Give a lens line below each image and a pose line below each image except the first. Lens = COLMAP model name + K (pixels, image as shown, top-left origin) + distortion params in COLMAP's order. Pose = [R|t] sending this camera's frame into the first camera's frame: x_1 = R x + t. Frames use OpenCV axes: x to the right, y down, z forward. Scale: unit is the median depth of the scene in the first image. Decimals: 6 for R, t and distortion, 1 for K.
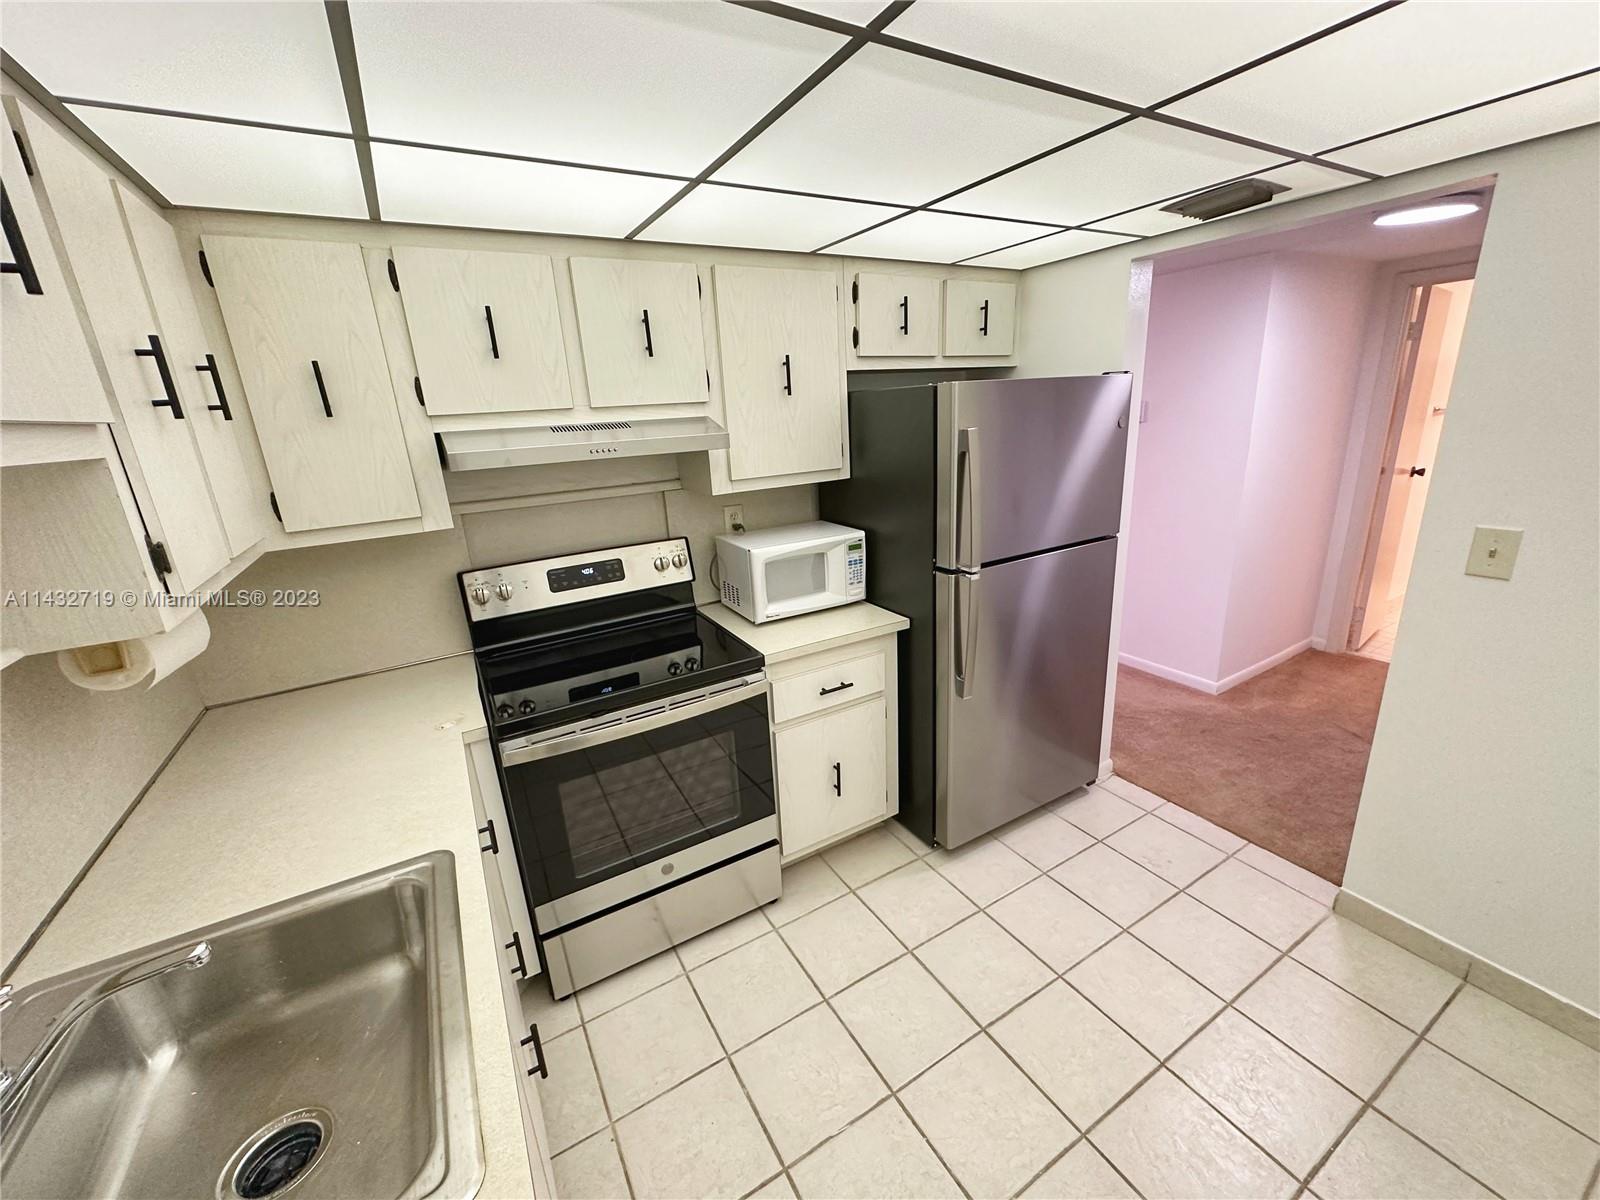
lens RADIAL K [[642.4, 0, 801.4], [0, 642.4, 594.9], [0, 0, 1]] dist [-0.002763, -0.000053]
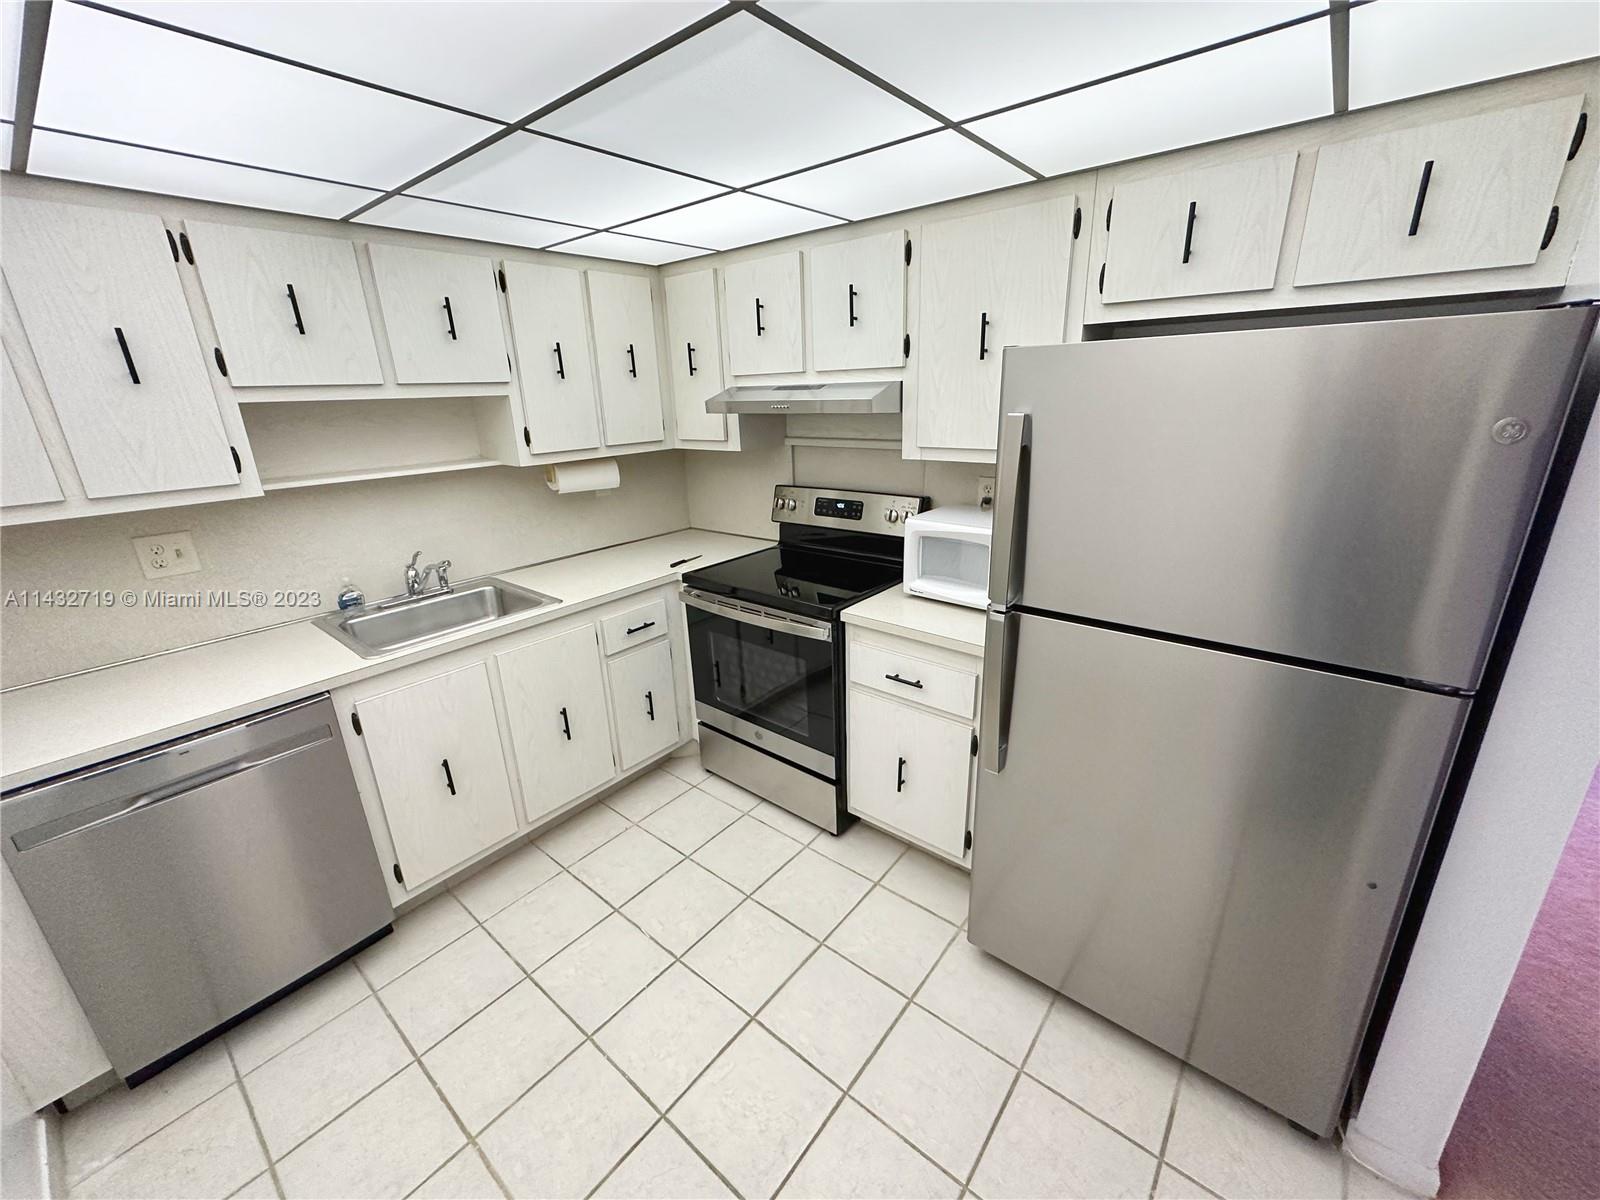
lens RADIAL K [[644.0, 0, 777.7], [0, 644.0, 594.9], [0, 0, 1]] dist [0.021197, -0.000164]
pose [[0.330940, 0.335227, -0.882101, 0.914938], [-0.253201, 0.932040, 0.259211, -0.198101], [0.909048, 0.137566, 0.393329, 0.514960]]
